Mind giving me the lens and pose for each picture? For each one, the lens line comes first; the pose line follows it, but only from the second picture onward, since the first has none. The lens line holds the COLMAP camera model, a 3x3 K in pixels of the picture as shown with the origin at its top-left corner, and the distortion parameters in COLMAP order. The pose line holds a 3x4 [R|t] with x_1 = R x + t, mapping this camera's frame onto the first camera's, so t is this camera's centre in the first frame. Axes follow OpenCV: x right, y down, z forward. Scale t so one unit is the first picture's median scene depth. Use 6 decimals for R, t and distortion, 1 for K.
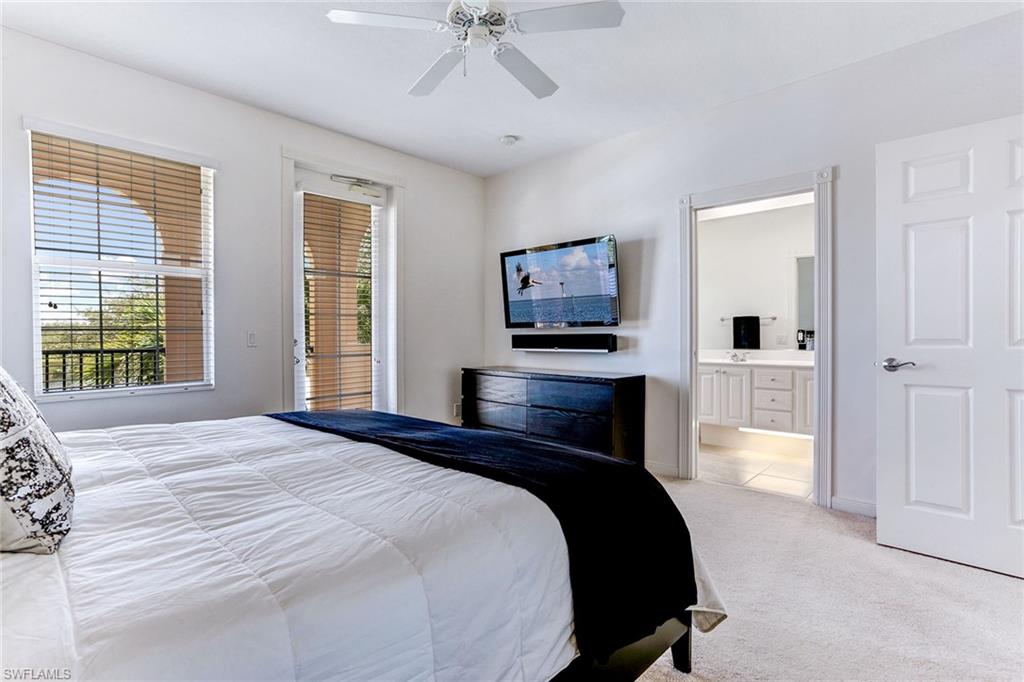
lens RADIAL K [[494.1, 0, 510.9], [0, 494.1, 338.6], [0, 0, 1]] dist [-0.019264, 0.015777]
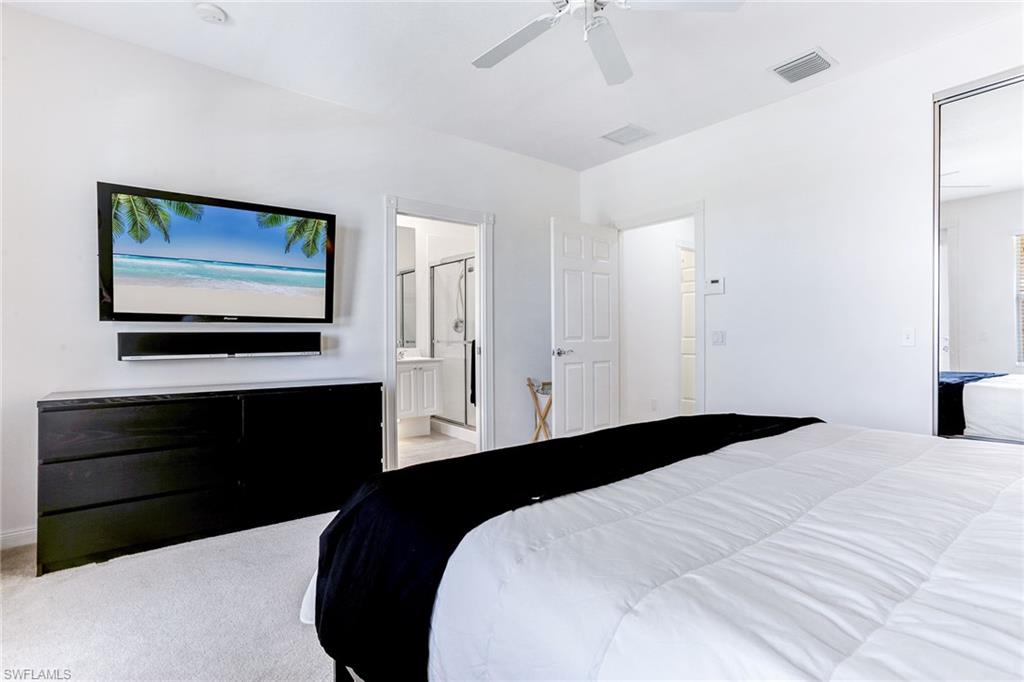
lens RADIAL K [[494.1, 0, 511.1], [0, 494.1, 338.5], [0, 0, 1]] dist [-0.019264, 0.015777]
pose [[0.168735, -0.001474, 0.985660, -0.620245], [0.010253, 0.999947, -0.000259, 0.004152], [-0.985608, 0.010149, 0.168741, 0.613796]]
